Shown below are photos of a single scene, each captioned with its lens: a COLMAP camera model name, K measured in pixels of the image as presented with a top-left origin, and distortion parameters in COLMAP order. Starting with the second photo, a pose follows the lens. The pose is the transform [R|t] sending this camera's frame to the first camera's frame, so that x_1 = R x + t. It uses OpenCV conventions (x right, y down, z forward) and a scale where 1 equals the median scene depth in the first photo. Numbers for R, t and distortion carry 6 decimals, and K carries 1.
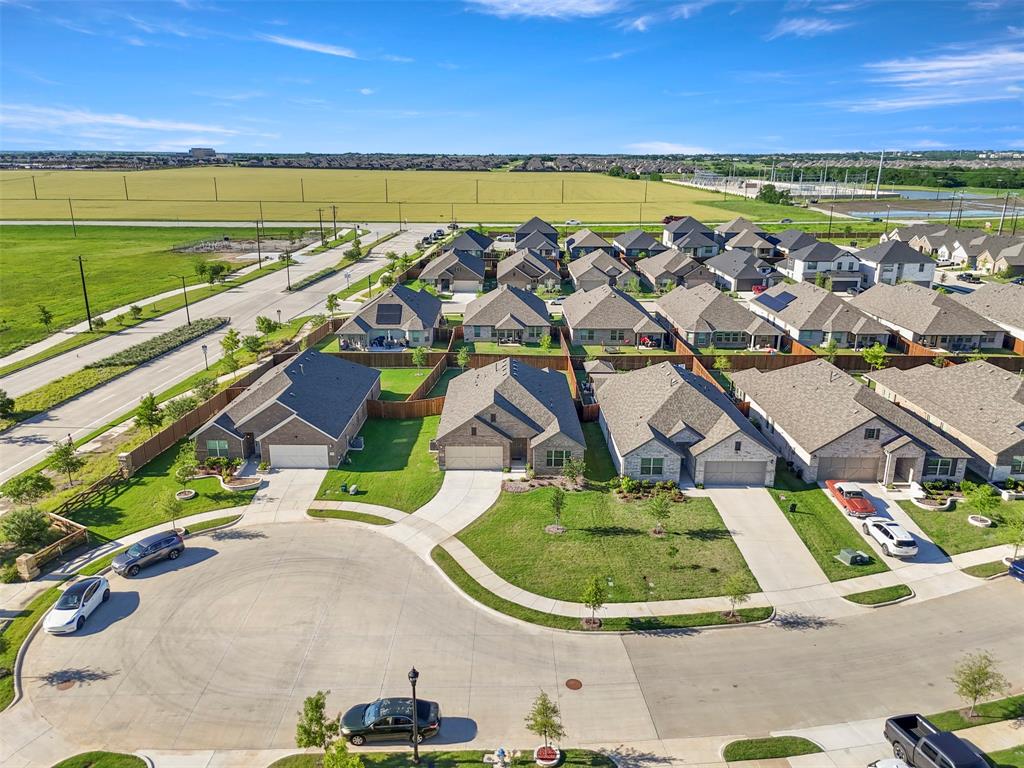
lens RADIAL K [[753.6, 0, 515.0], [0, 753.6, 373.2], [0, 0, 1]] dist [0.055859, -0.047722]
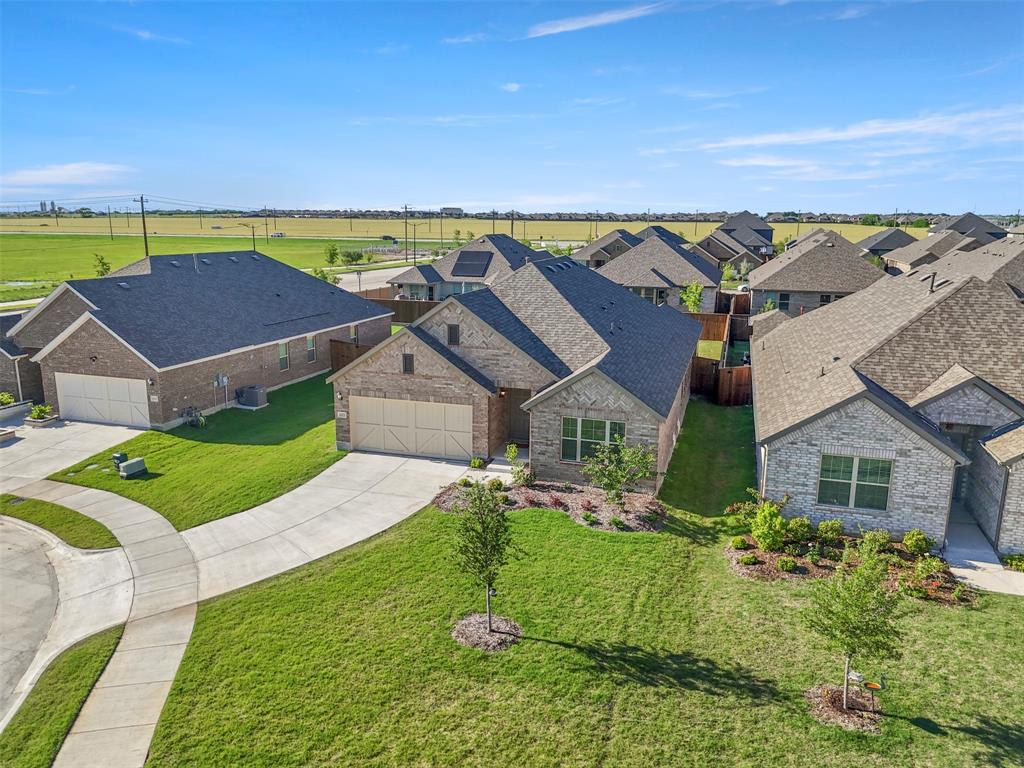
lens RADIAL K [[753.6, 0, 514.7], [0, 753.6, 383.6], [0, 0, 1]] dist [0.055859, -0.047722]
pose [[0.954304, 0.063845, -0.291937, 0.131185], [-0.082828, 0.995147, -0.053121, 0.108294], [0.287129, 0.074874, 0.954961, 0.621292]]
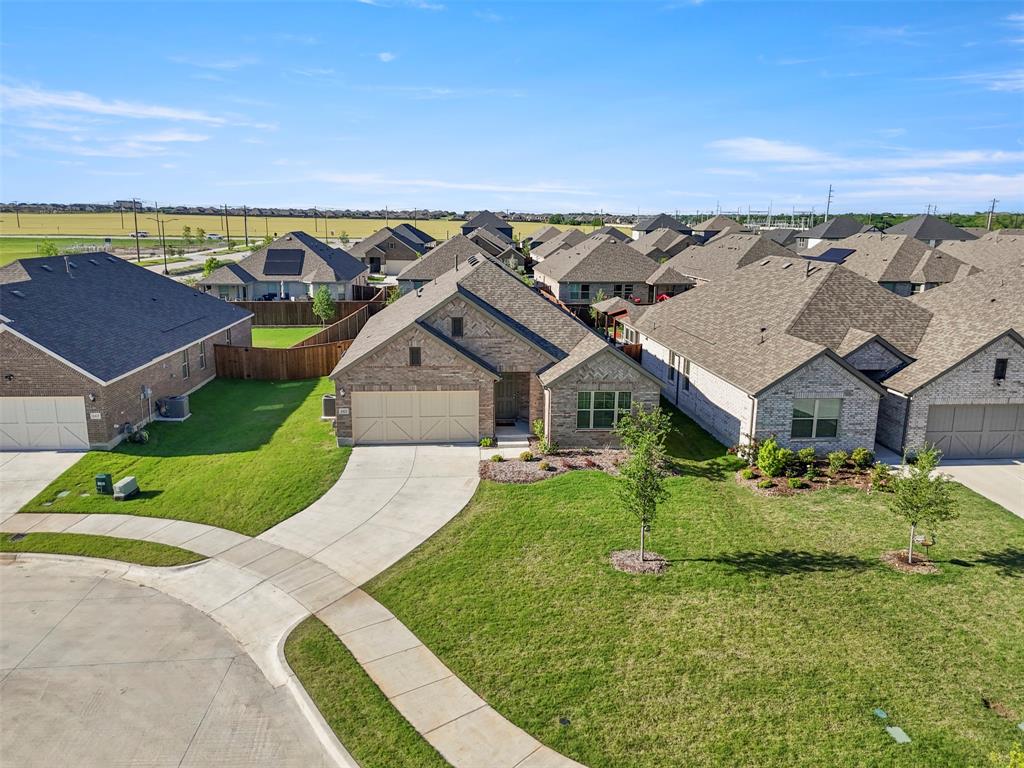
lens RADIAL K [[753.6, 0, 512.6], [0, 753.6, 383.5], [0, 0, 1]] dist [0.055859, -0.047722]
pose [[0.996986, -0.012825, 0.076515, -0.031419], [0.017526, 0.997978, -0.061100, 0.124725], [-0.075576, 0.062257, 0.995195, 0.555281]]
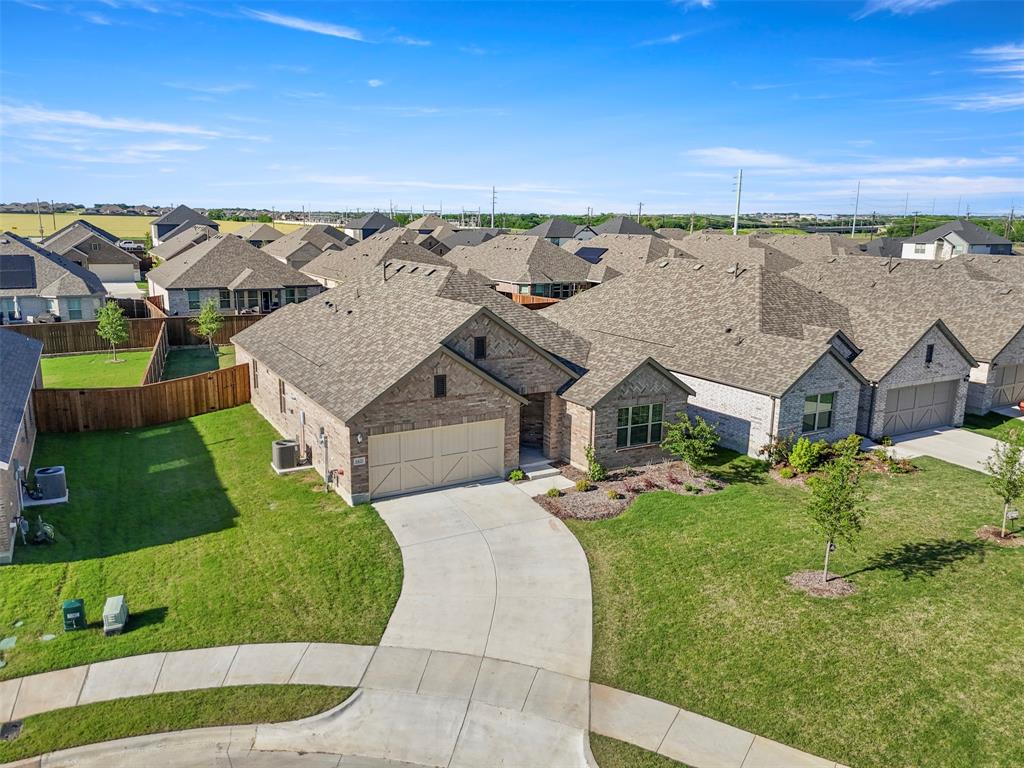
lens RADIAL K [[753.6, 0, 509.2], [0, 753.6, 387.2], [0, 0, 1]] dist [0.055859, -0.047722]
pose [[0.874446, -0.098760, 0.474963, -0.209036], [0.124497, 0.991955, -0.022949, 0.092870], [-0.468876, 0.079199, 0.879706, 0.659963]]
